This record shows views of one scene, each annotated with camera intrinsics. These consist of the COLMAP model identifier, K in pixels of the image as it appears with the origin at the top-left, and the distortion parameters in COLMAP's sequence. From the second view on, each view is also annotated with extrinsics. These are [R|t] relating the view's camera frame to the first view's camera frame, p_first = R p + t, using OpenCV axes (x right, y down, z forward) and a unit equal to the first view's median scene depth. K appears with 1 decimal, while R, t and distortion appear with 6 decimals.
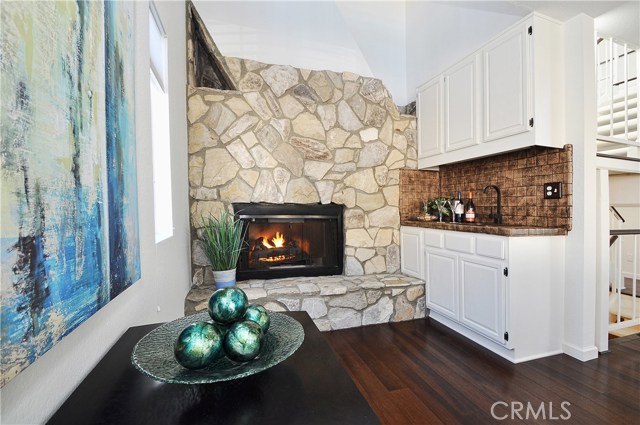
lens RADIAL K [[288.6, 0, 337.6], [0, 288.6, 216.9], [0, 0, 1]] dist [-0.003151, -0.000910]
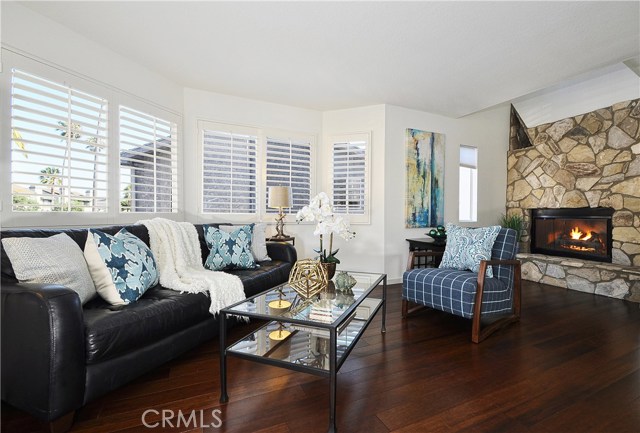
lens RADIAL K [[282.1, 0, 321.1], [0, 282.1, 219.2], [0, 0, 1]] dist [-0.035991, -0.001508]
pose [[0.078522, 0.006924, -0.996888, 1.188828], [-0.034730, 0.999388, 0.004205, 0.052102], [0.996307, 0.034292, 0.078714, -0.403452]]
